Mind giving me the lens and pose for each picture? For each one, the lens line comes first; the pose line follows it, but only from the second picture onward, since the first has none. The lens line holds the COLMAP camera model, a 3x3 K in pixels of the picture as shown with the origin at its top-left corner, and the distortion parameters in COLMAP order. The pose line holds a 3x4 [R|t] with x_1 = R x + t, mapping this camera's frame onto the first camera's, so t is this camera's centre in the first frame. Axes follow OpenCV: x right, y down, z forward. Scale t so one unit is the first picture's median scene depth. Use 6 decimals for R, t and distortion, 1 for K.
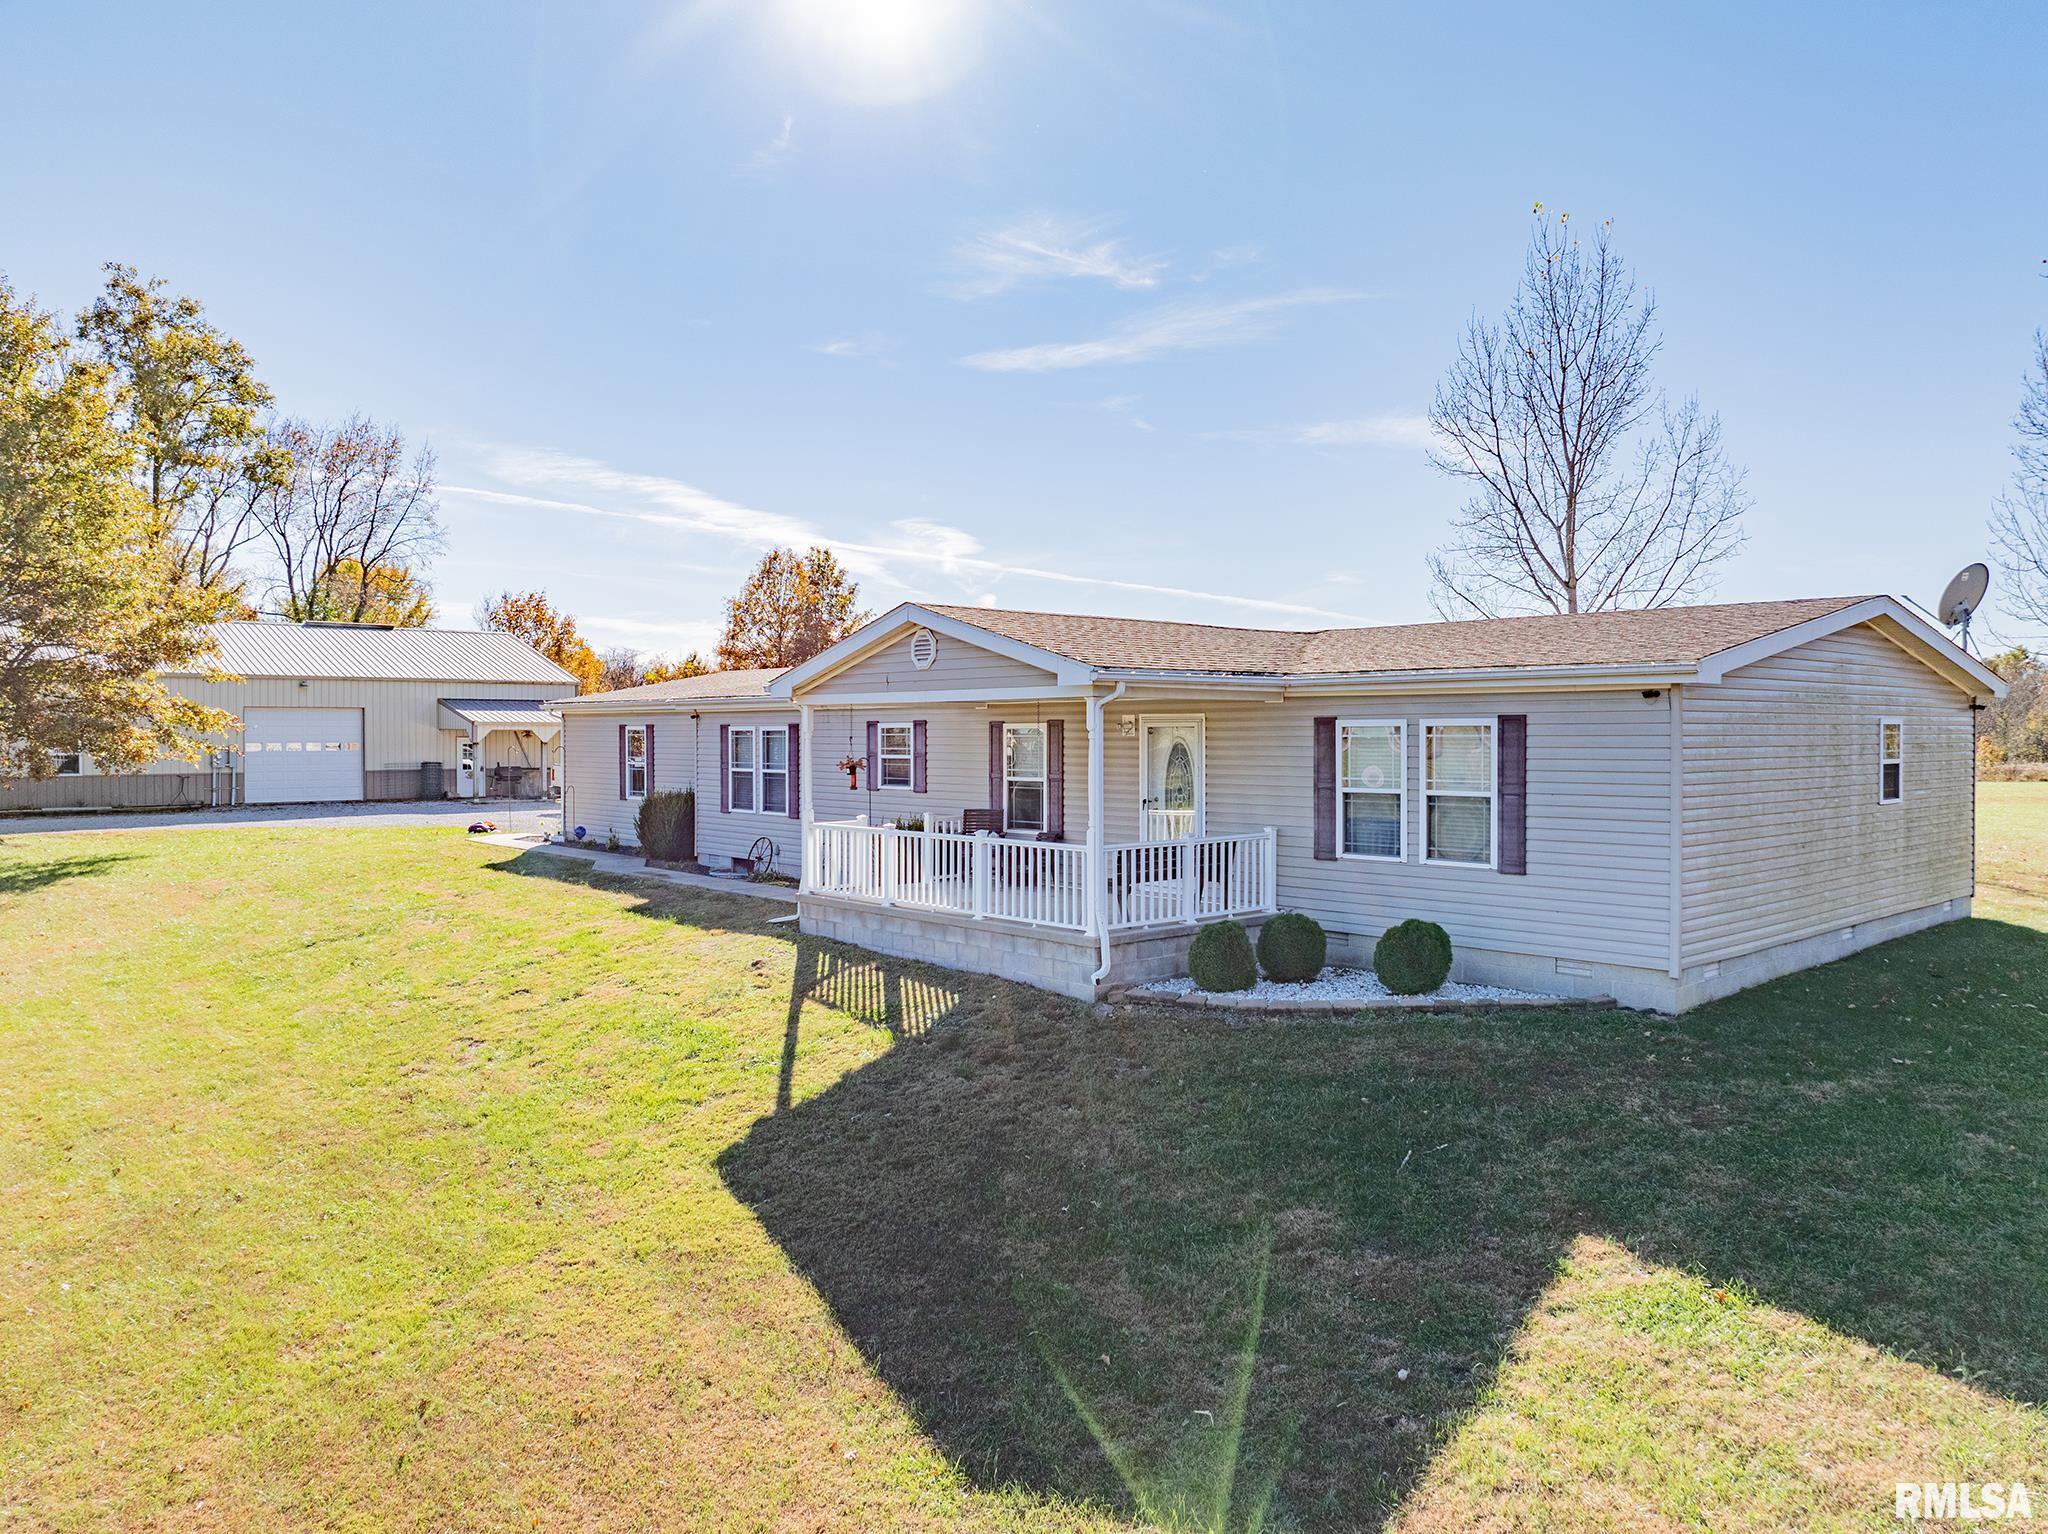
lens RADIAL K [[1444.9, 0, 1032.3], [0, 1444.9, 761.5], [0, 0, 1]] dist [-0.041964, -0.002614]
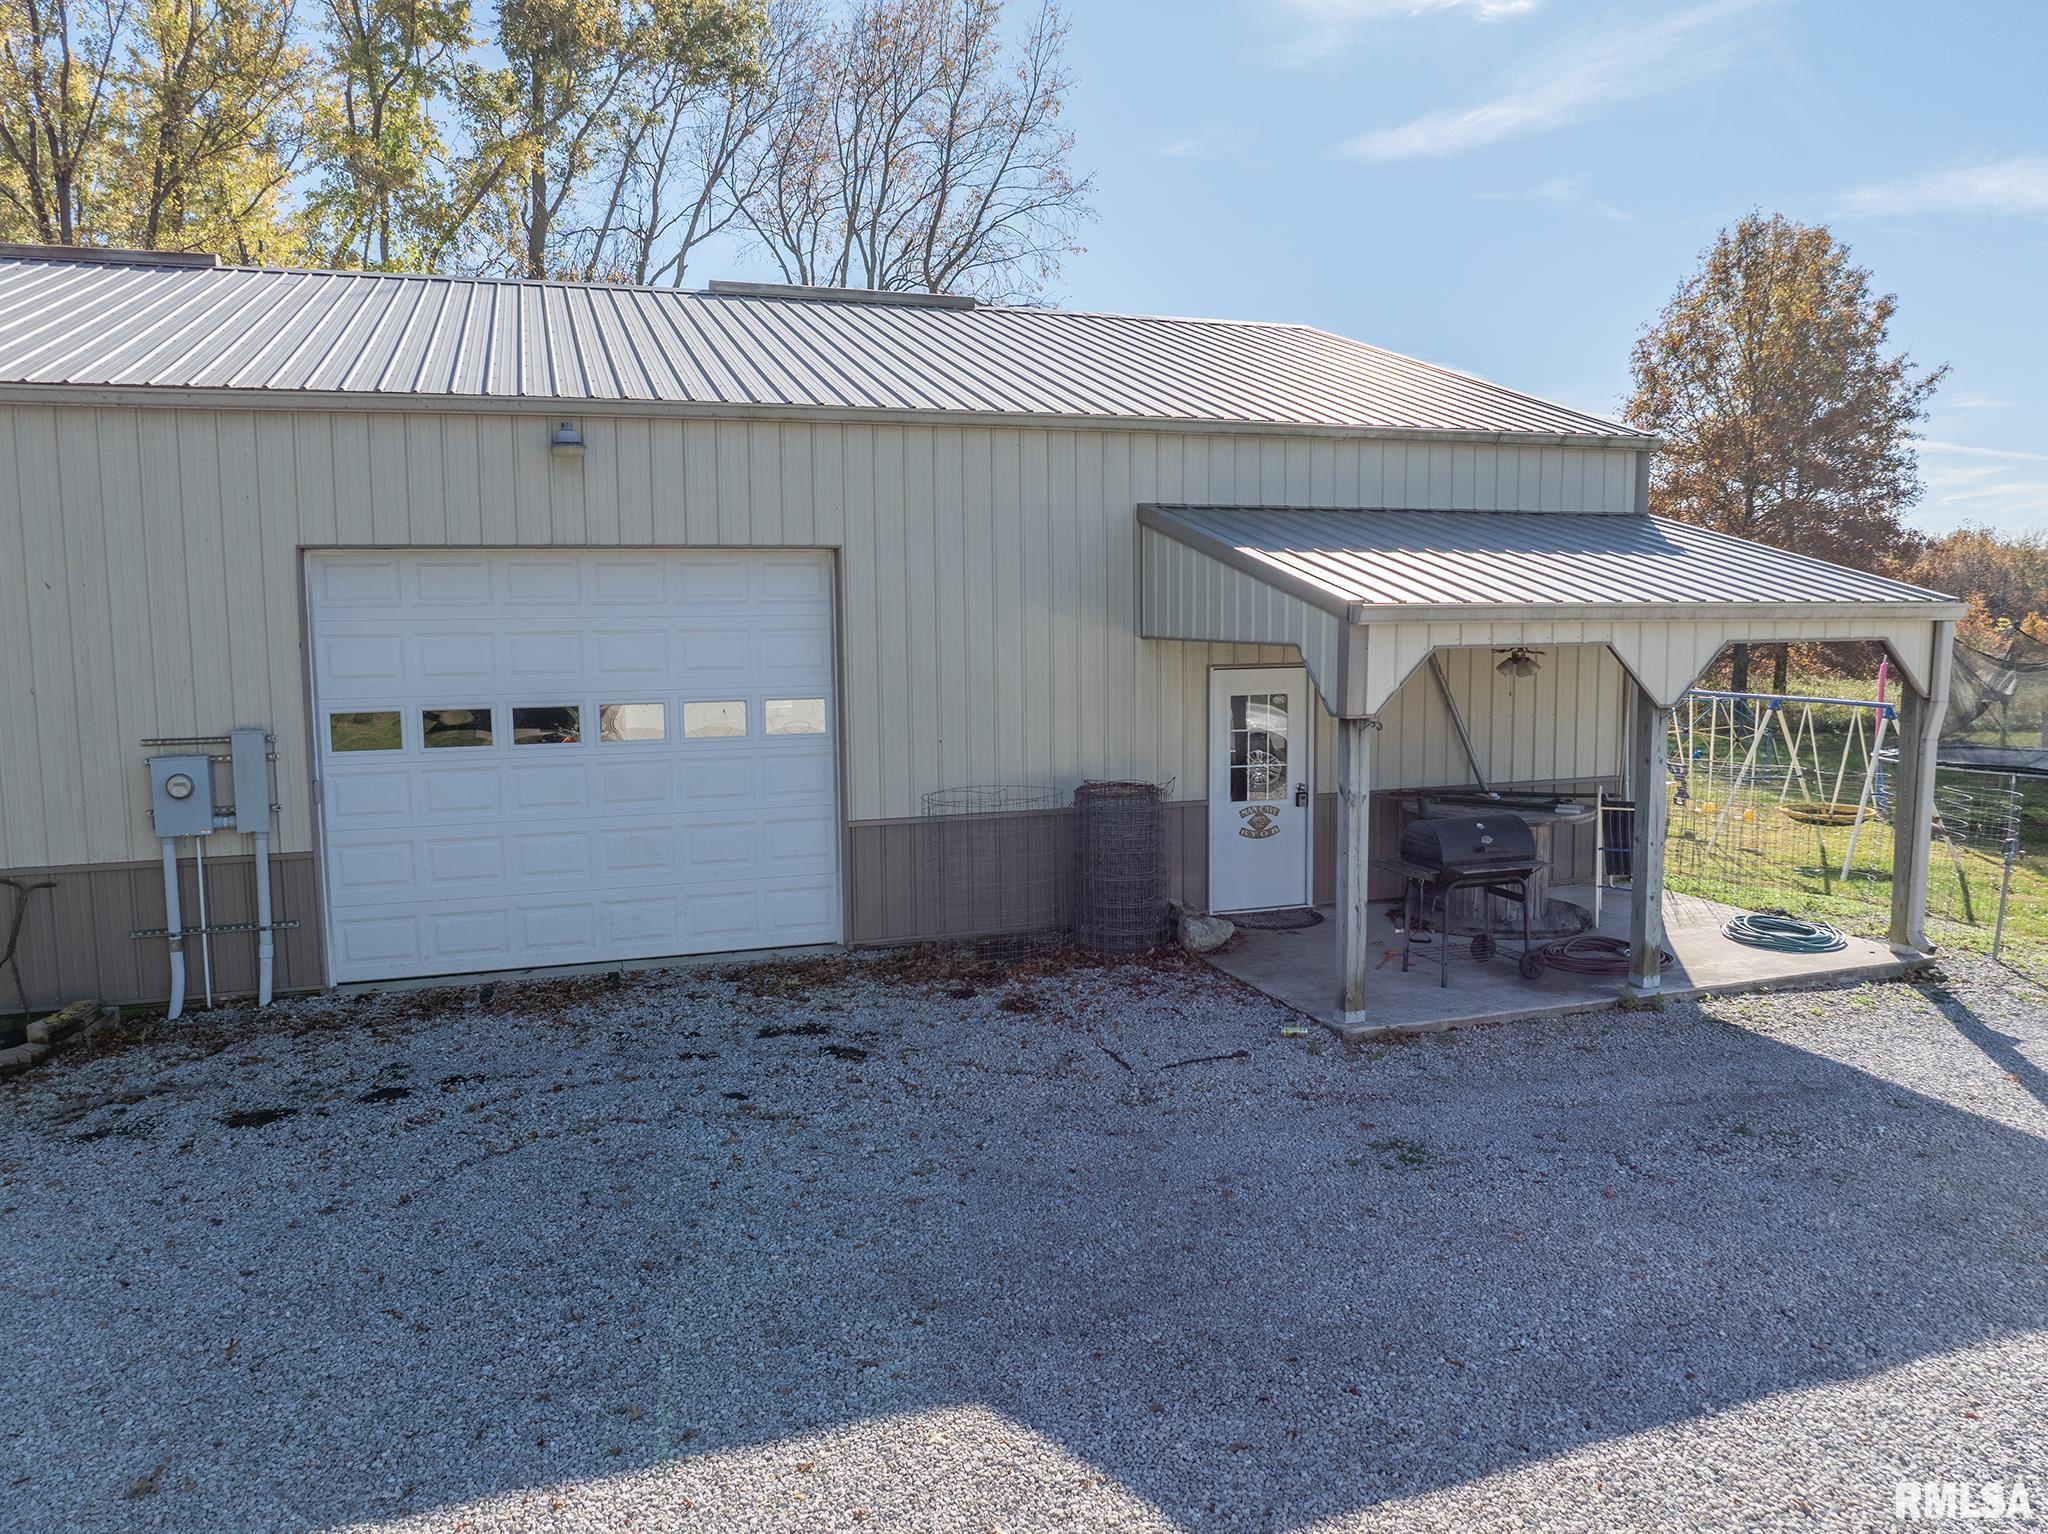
lens RADIAL K [[1444.9, 0, 1020.2], [0, 1444.9, 755.7], [0, 0, 1]] dist [-0.041964, -0.002614]
pose [[0.918236, 0.031078, -0.394813, -0.943711], [0.002989, 0.996344, 0.085380, -0.064386], [0.396023, -0.079579, 0.914786, 2.161936]]
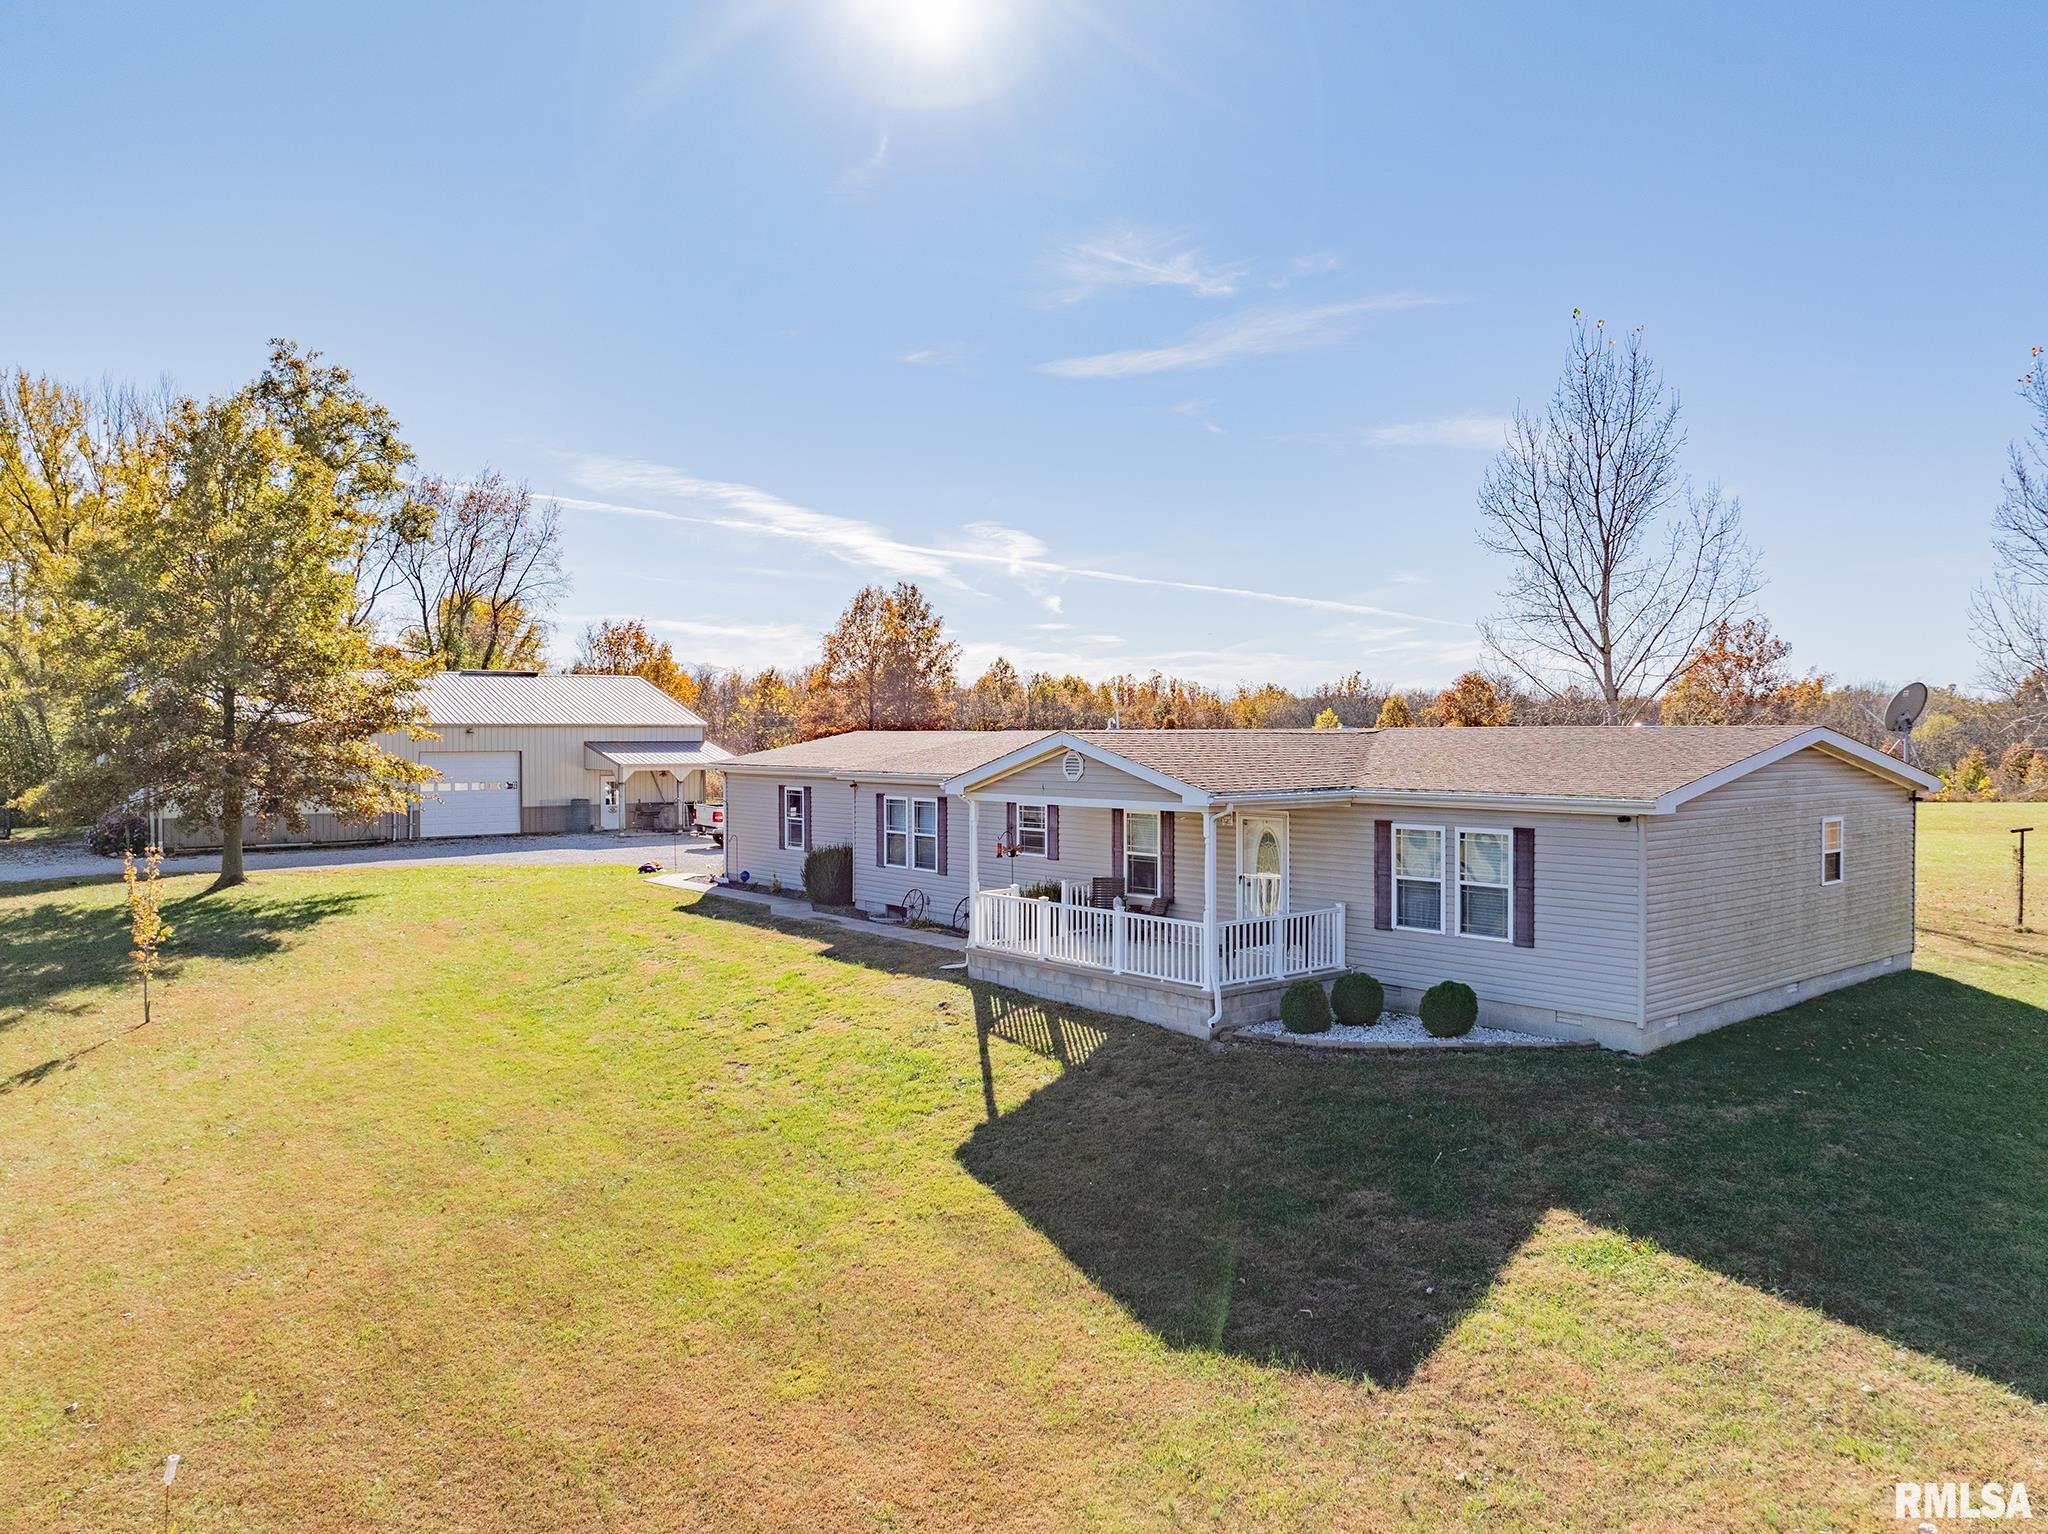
lens RADIAL K [[1444.9, 0, 1033.1], [0, 1444.9, 761.2], [0, 0, 1]] dist [-0.041964, -0.002614]
pose [[0.999209, 0.000233, -0.039764, -0.057718], [-0.000258, 1.000000, -0.000604, -0.077993], [0.039764, 0.000614, 0.999209, -0.295195]]
